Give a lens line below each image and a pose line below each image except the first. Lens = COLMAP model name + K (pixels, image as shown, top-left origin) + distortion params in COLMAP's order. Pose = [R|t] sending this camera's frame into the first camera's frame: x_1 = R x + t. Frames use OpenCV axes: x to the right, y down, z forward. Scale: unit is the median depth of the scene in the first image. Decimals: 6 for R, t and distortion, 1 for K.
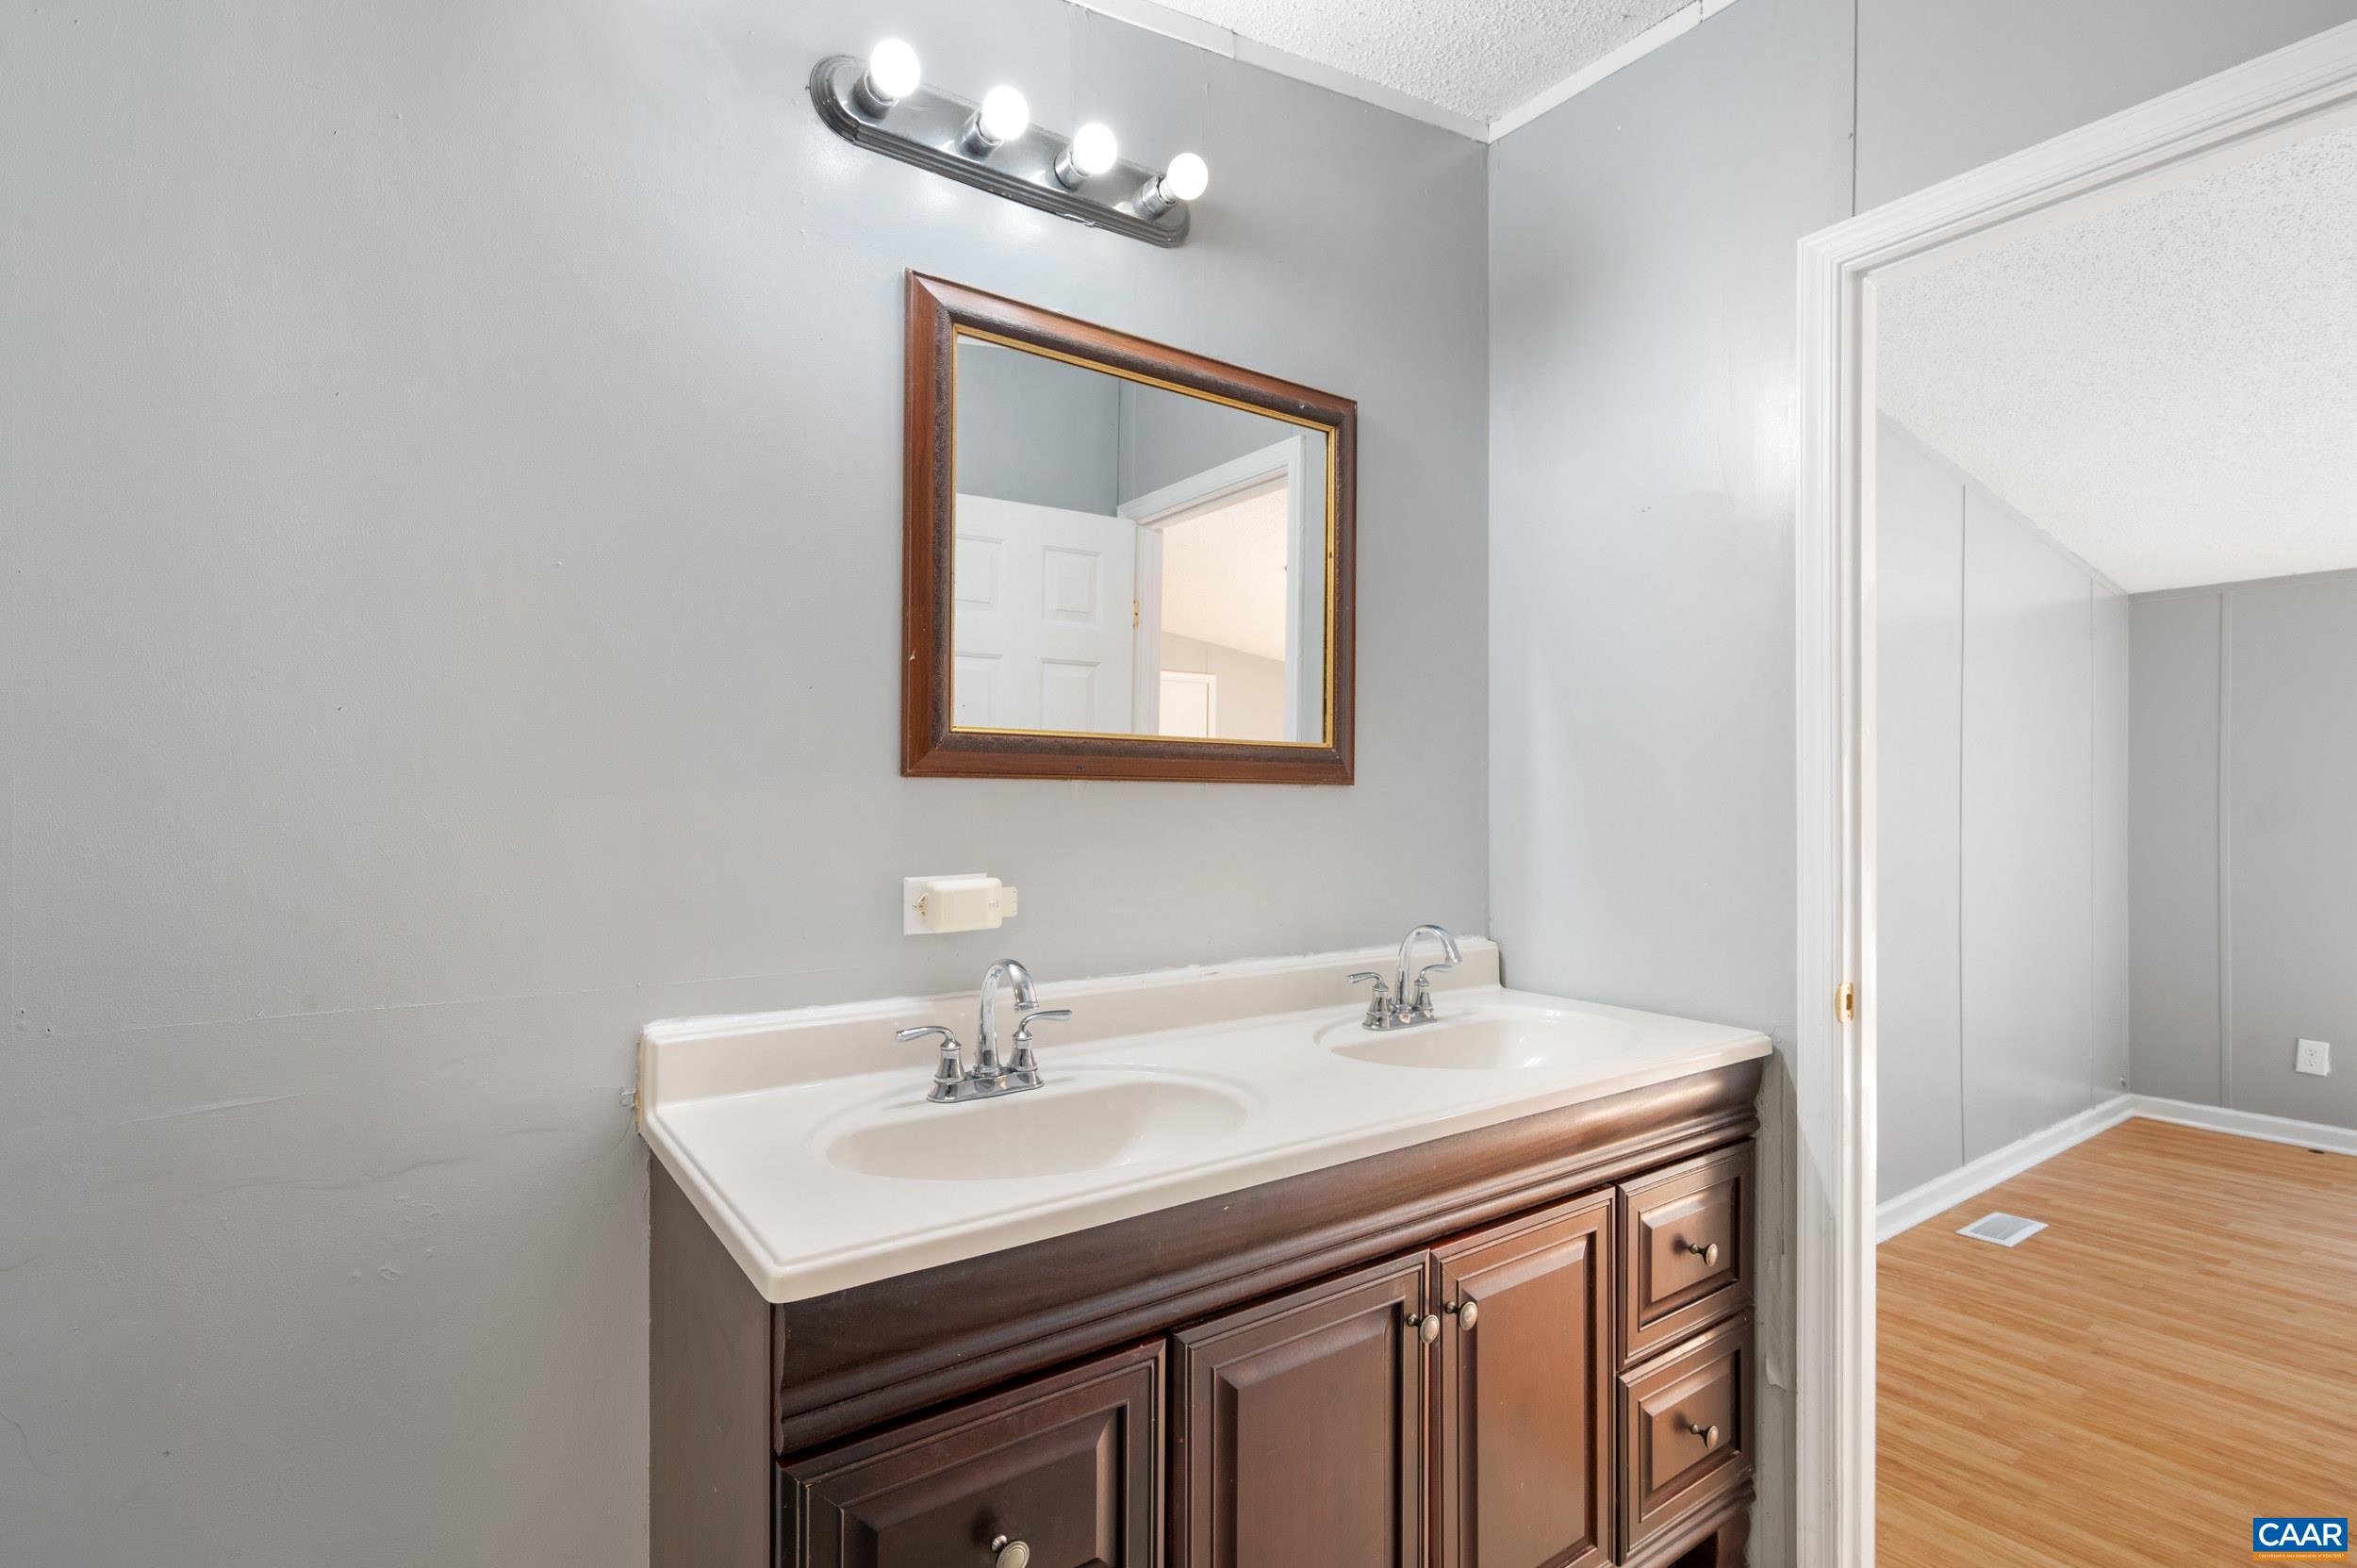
lens RADIAL K [[1147.5, 0, 1184.7], [0, 1147.5, 780.2], [0, 0, 1]] dist [0.001616, -0.001029]
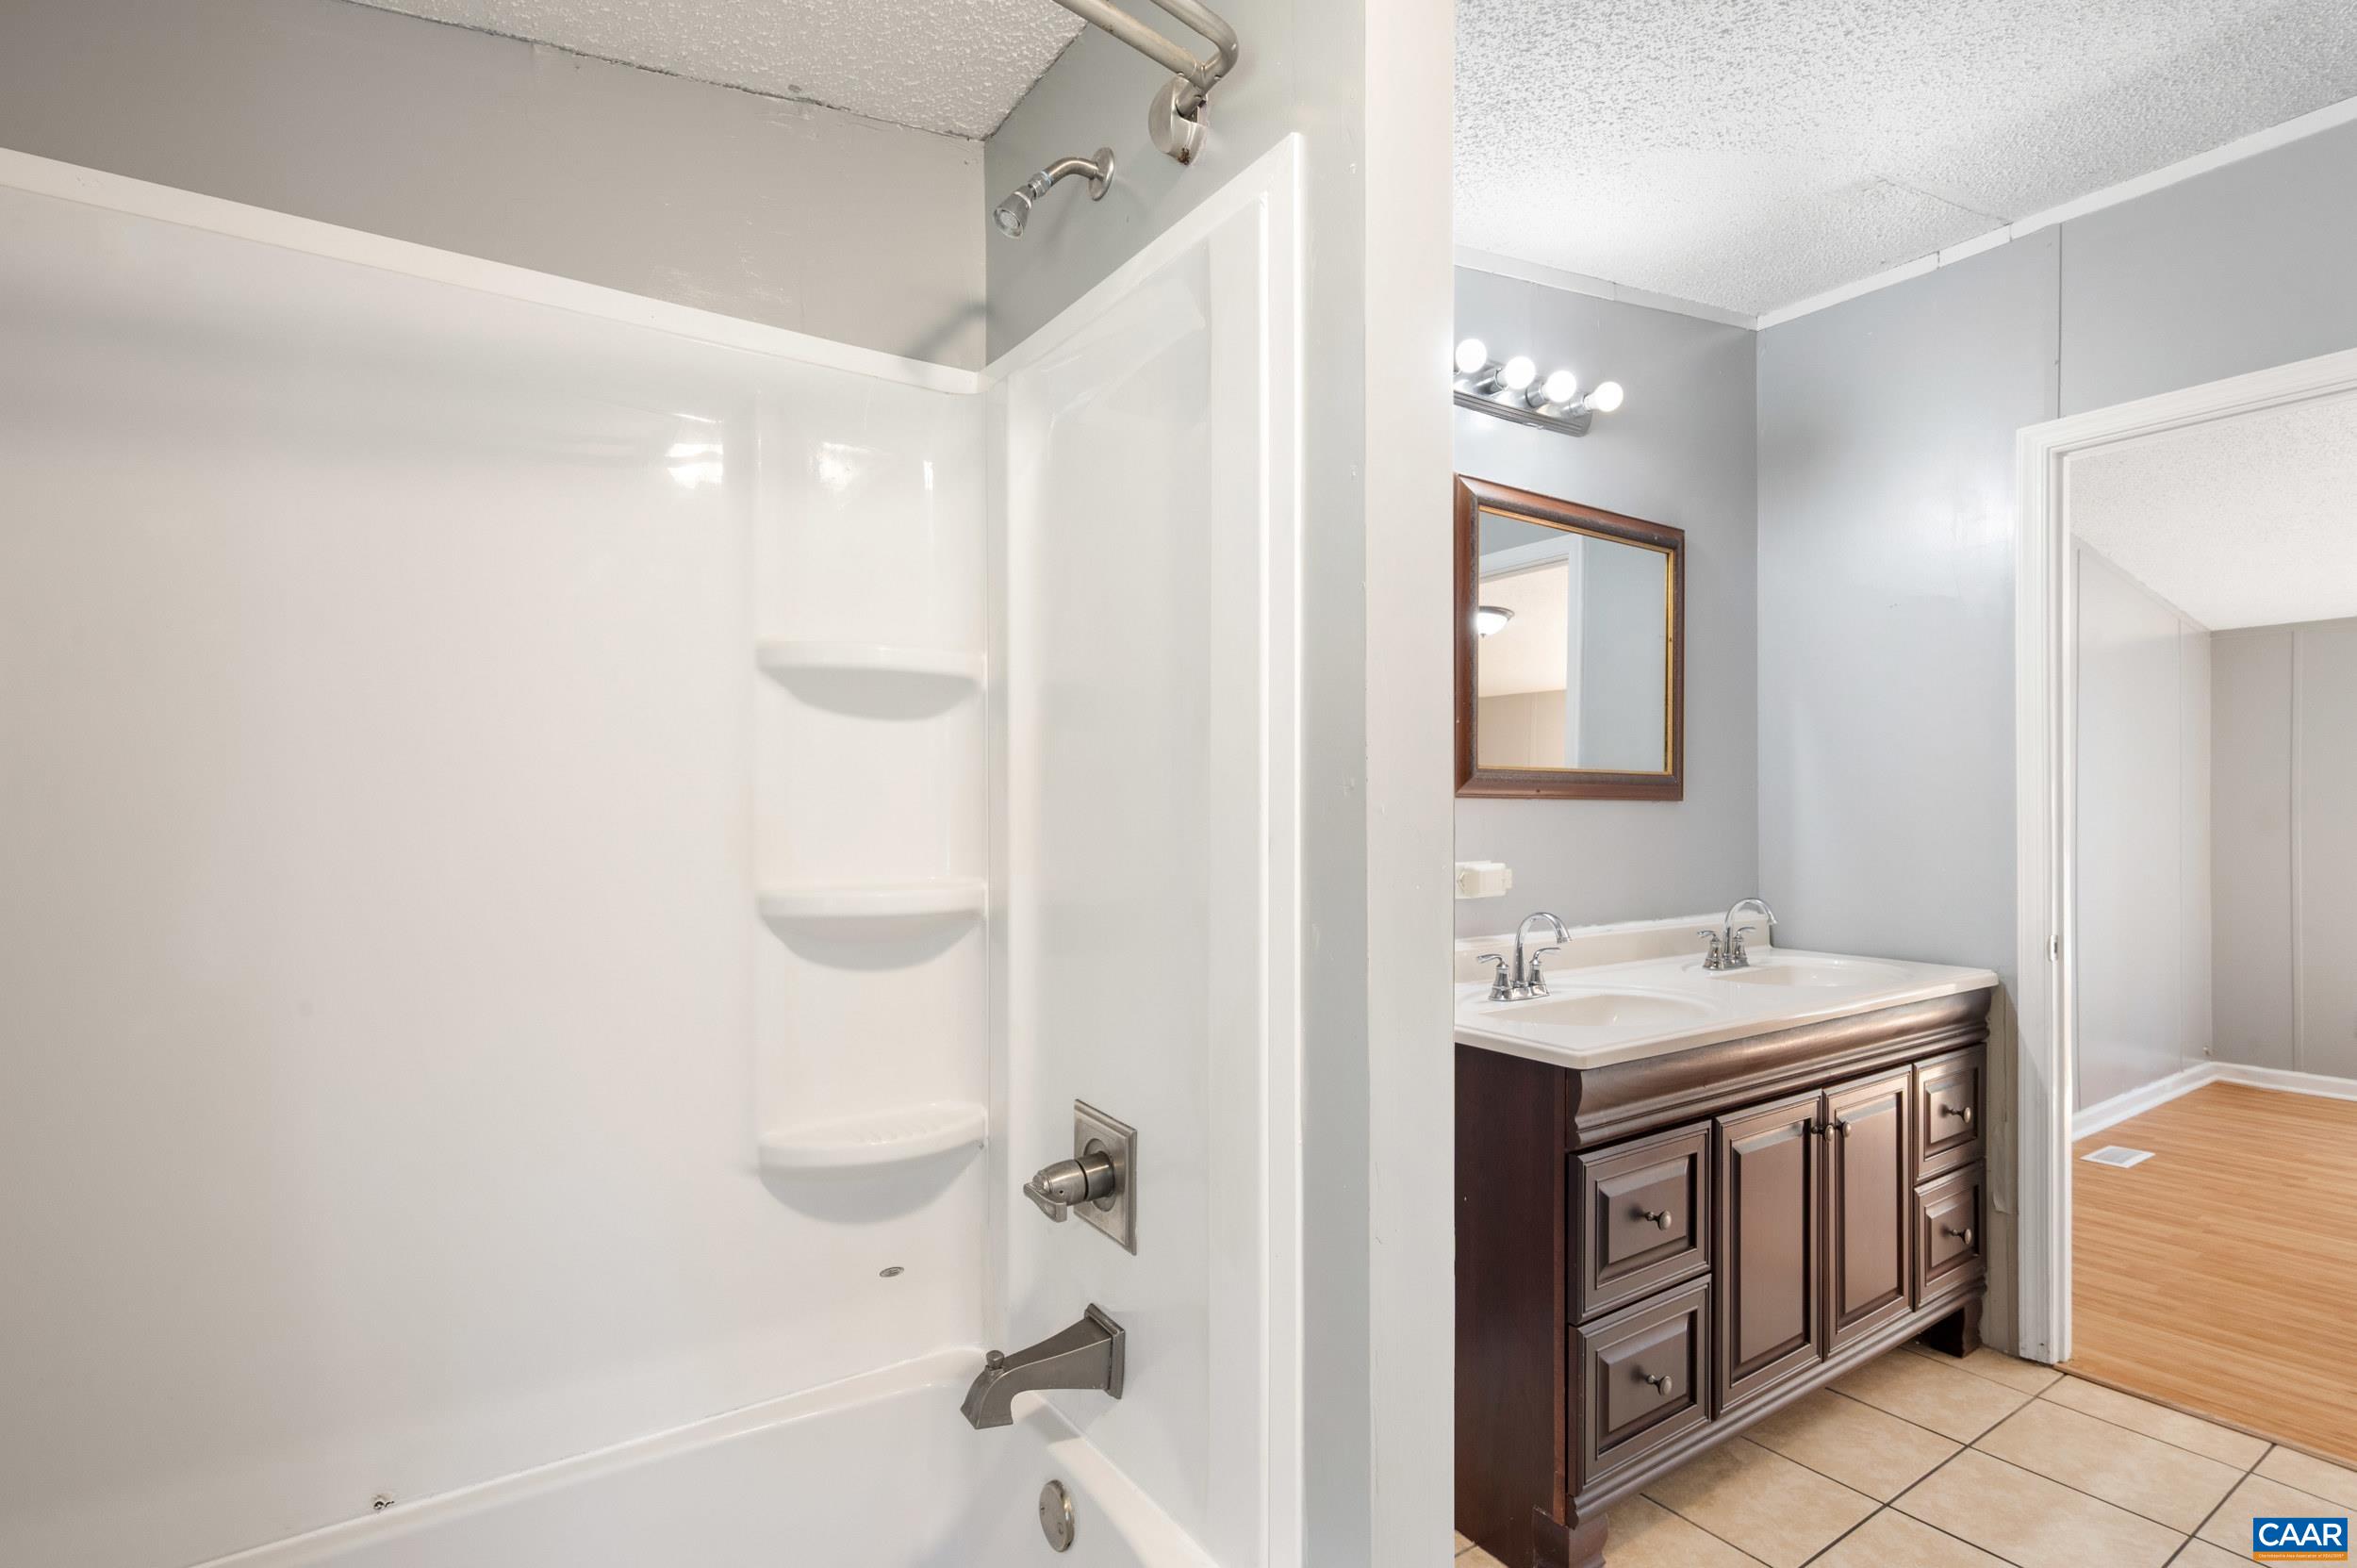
lens RADIAL K [[1147.5, 0, 1183.7], [0, 1147.5, 789.4], [0, 0, 1]] dist [0.001616, -0.001029]
pose [[0.999673, -0.002568, -0.025427, -0.457278], [0.002584, 0.999996, 0.000613, -0.013295], [0.025425, -0.000679, 0.999676, -0.457482]]
